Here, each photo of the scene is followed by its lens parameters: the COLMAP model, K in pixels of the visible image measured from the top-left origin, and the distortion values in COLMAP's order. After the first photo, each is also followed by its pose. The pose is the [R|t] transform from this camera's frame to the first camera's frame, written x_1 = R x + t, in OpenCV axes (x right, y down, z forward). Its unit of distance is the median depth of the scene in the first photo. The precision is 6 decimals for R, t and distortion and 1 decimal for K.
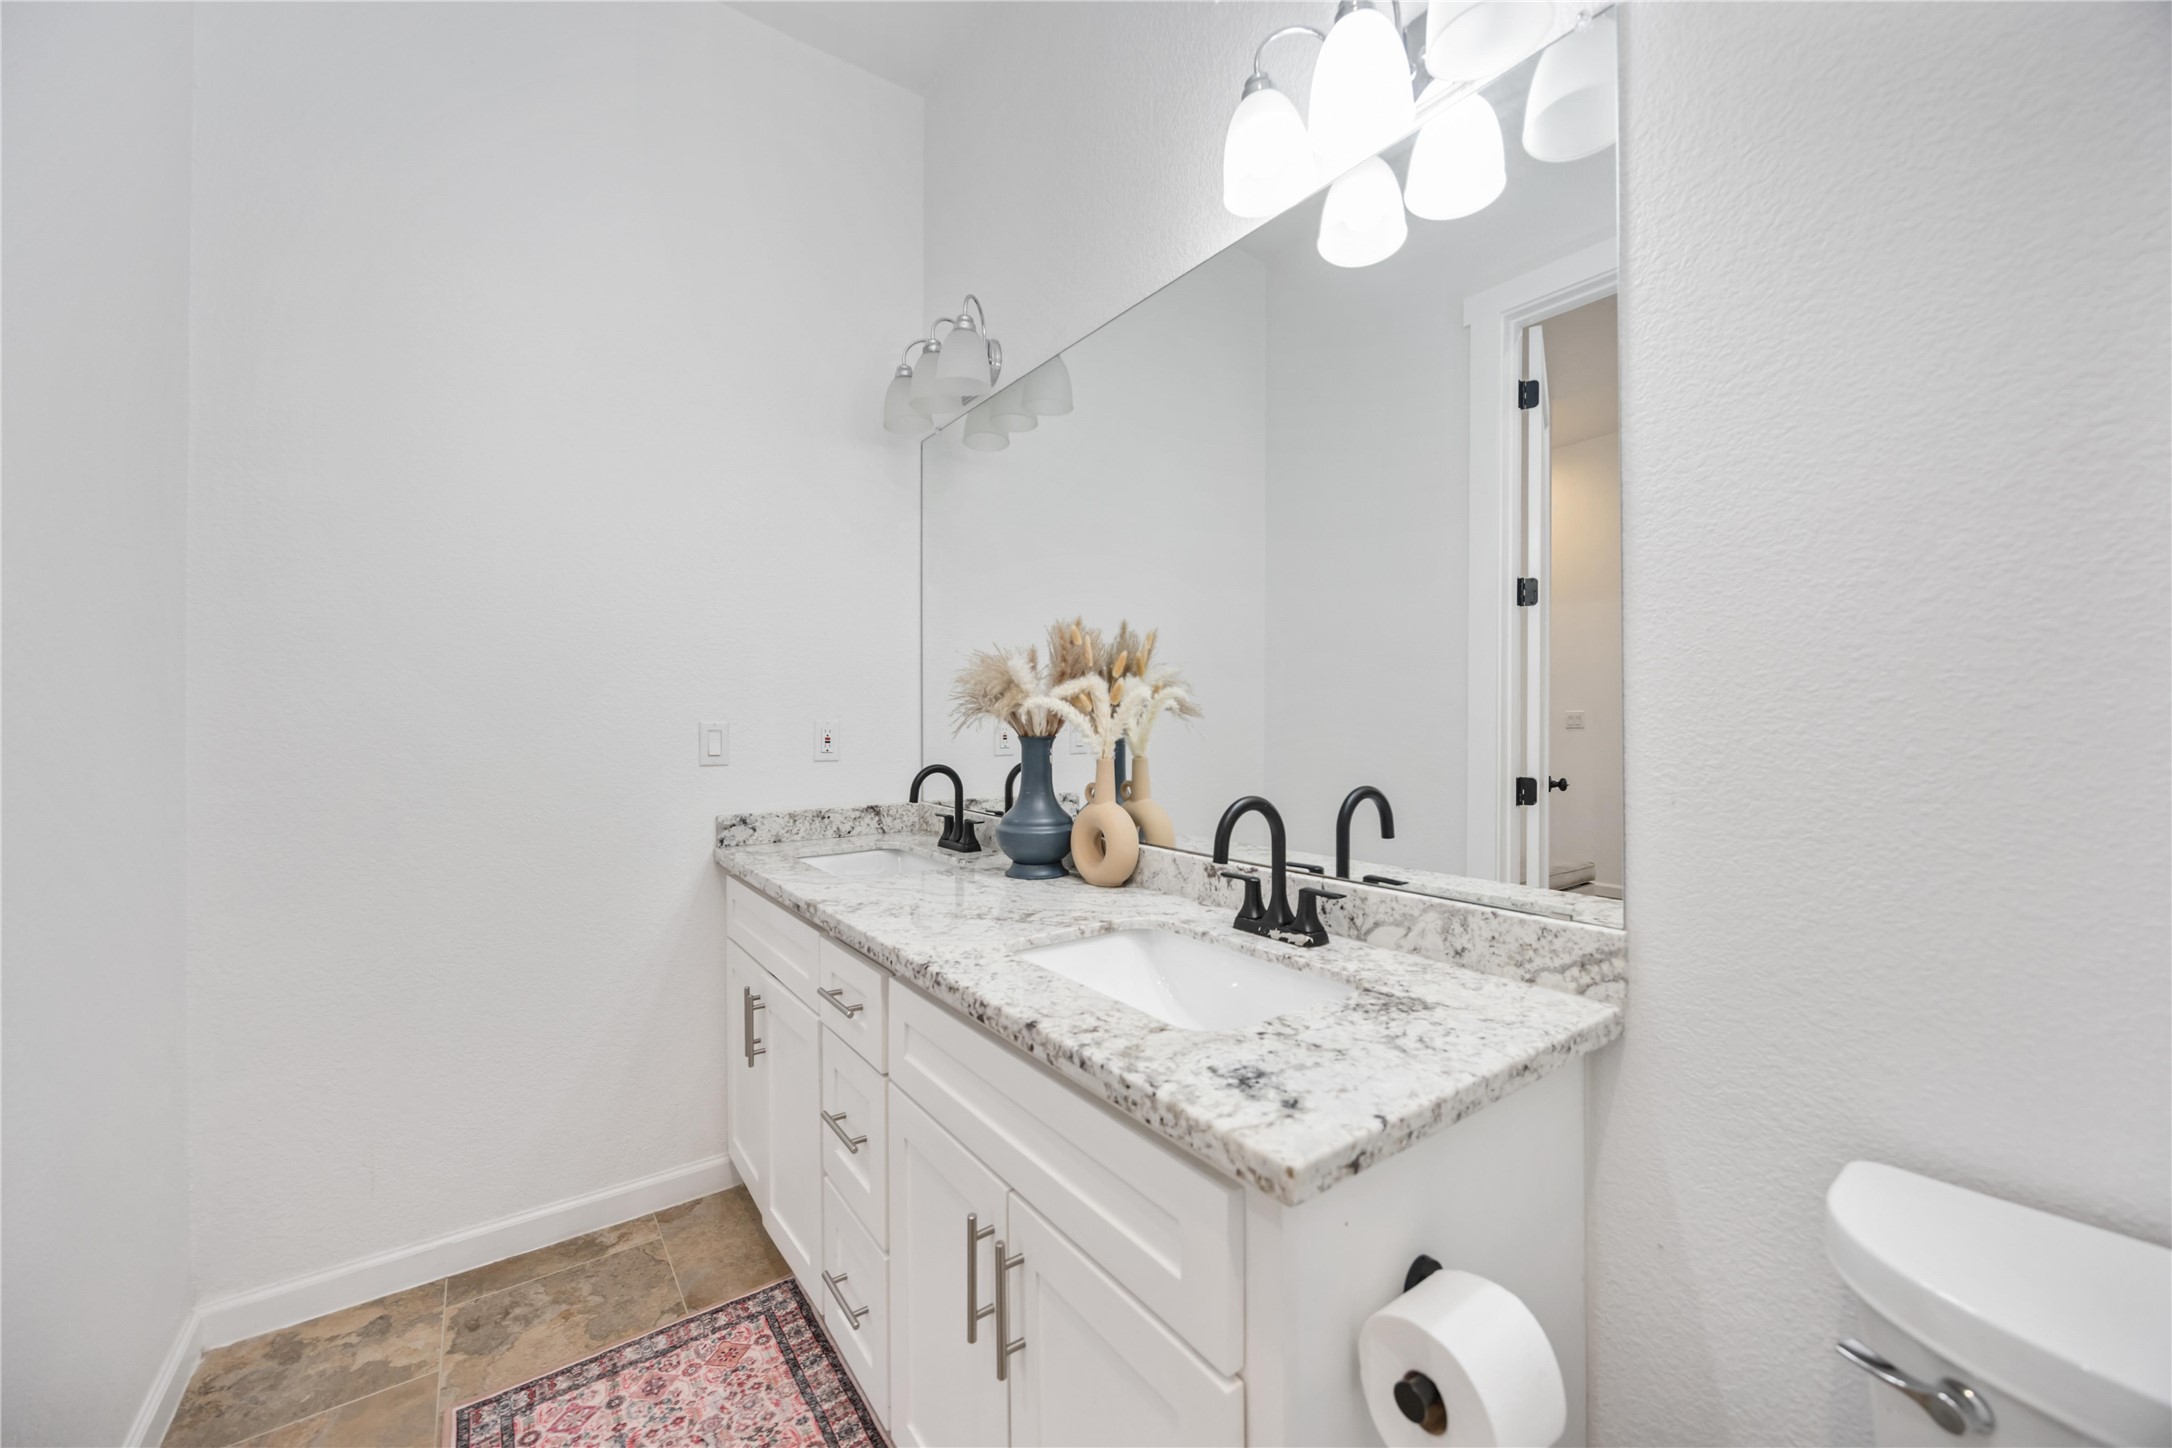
lens RADIAL K [[838.8, 0, 1085.4], [0, 838.8, 717.6], [0, 0, 1]] dist [-0.000924, -0.000117]
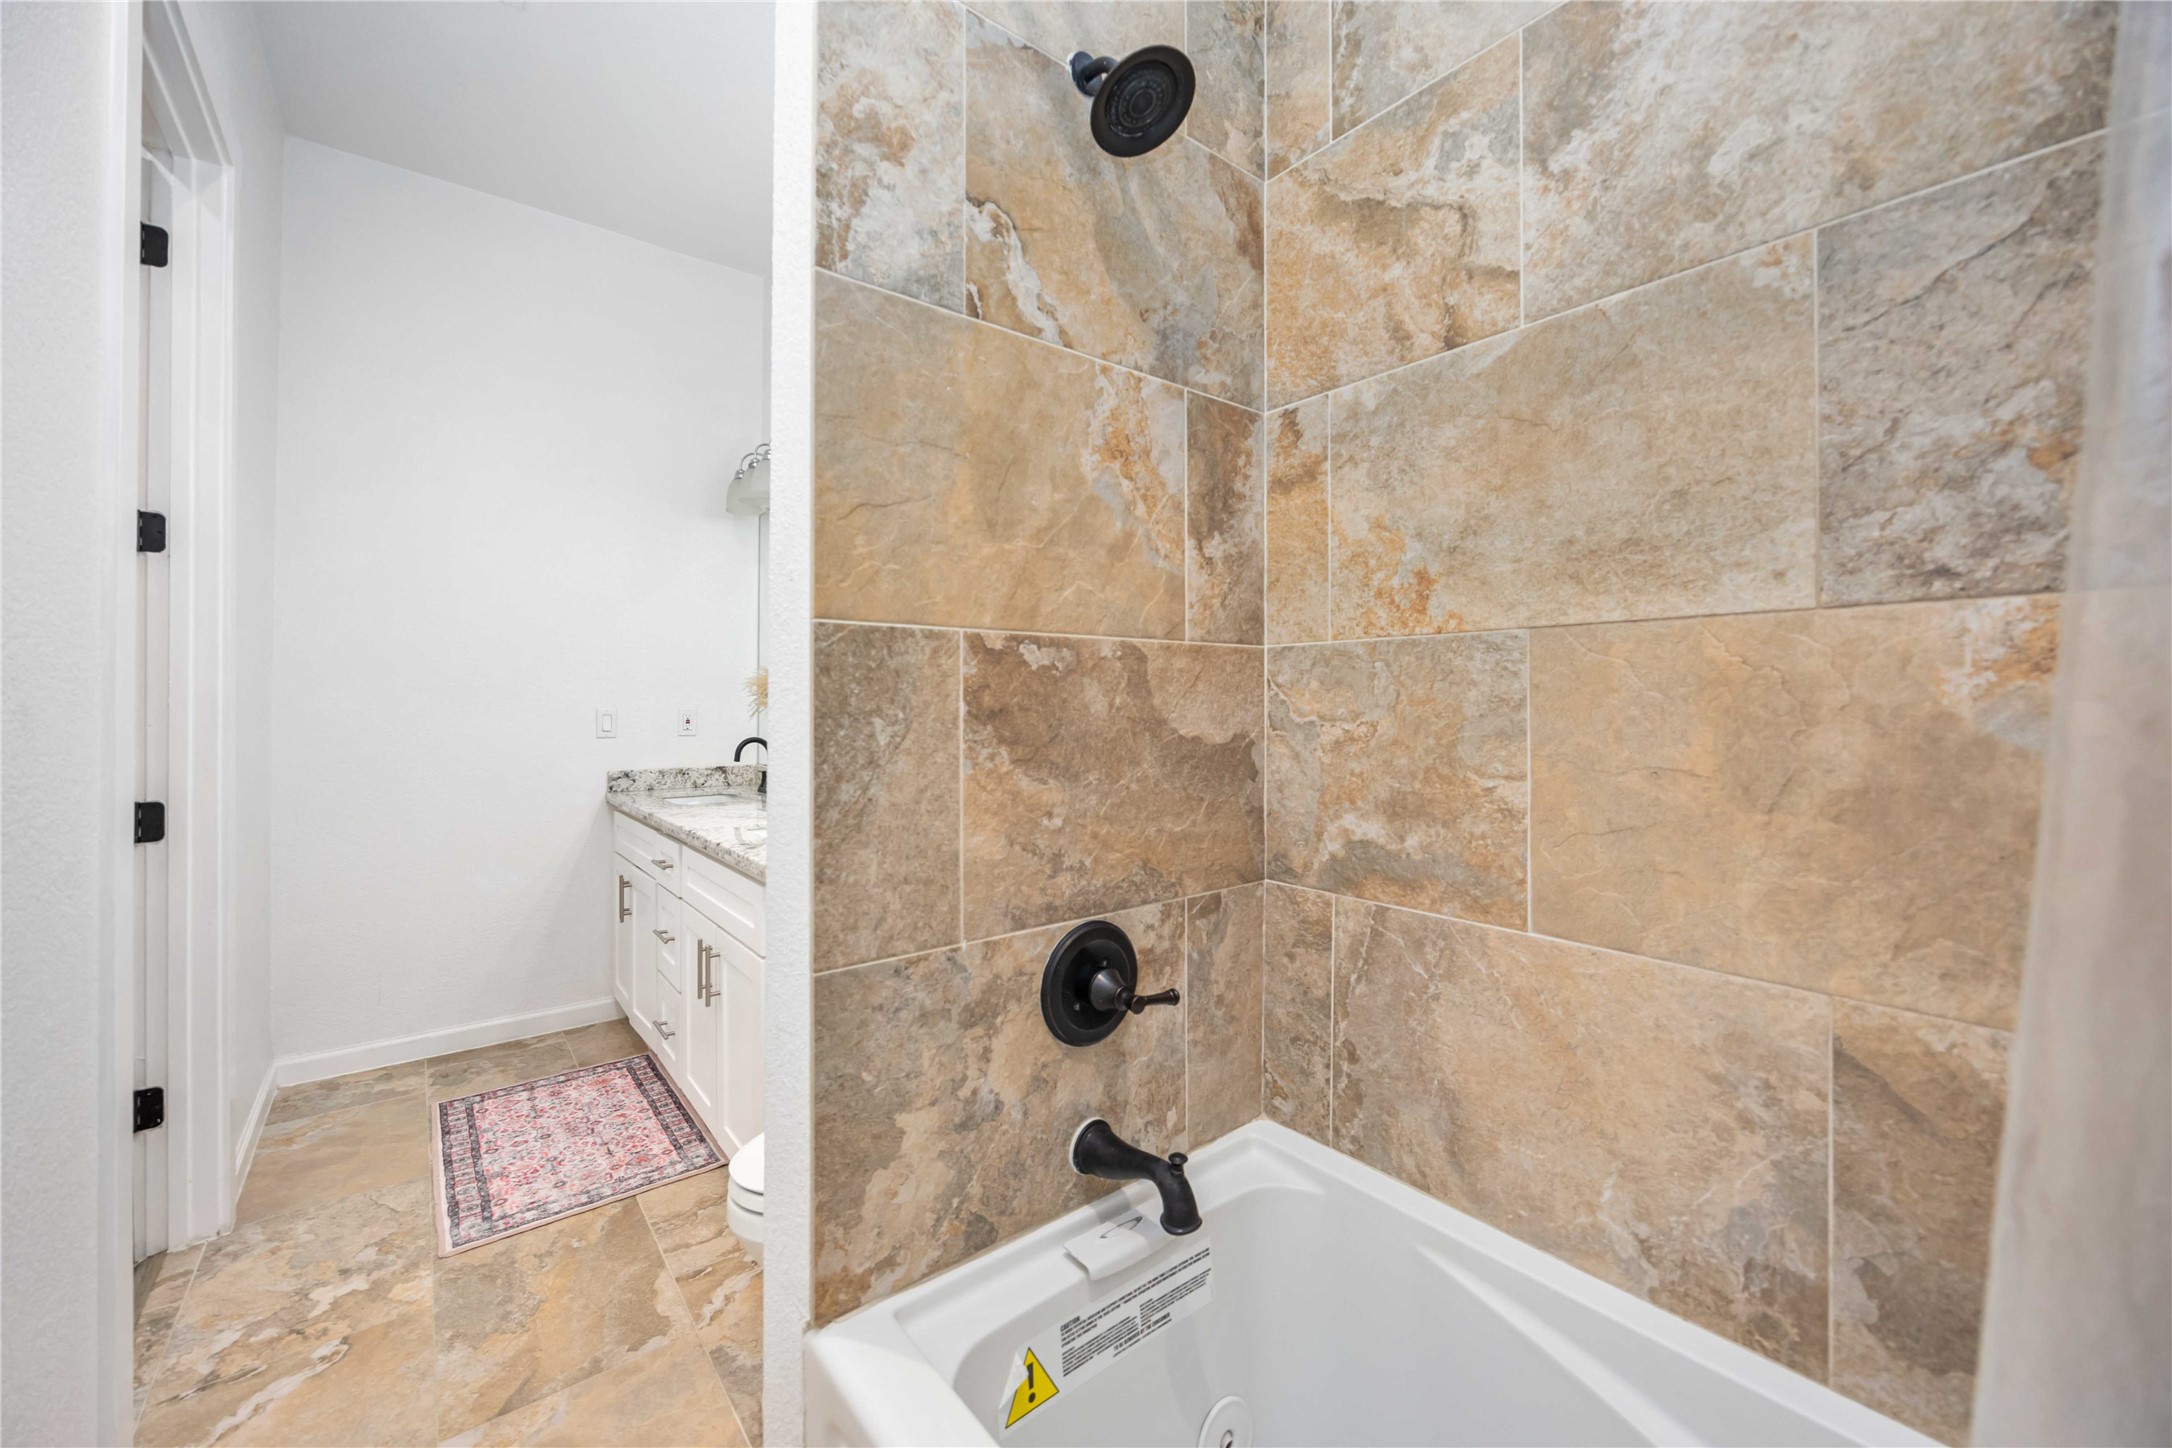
lens RADIAL K [[851.3, 0, 1077.8], [0, 851.3, 704.0], [0, 0, 1]] dist [0.000213, -0.000227]
pose [[0.999200, 0.004362, 0.039759, 0.429423], [-0.004224, 0.999985, -0.003538, -0.001584], [-0.039774, 0.003367, 0.999203, -0.703484]]
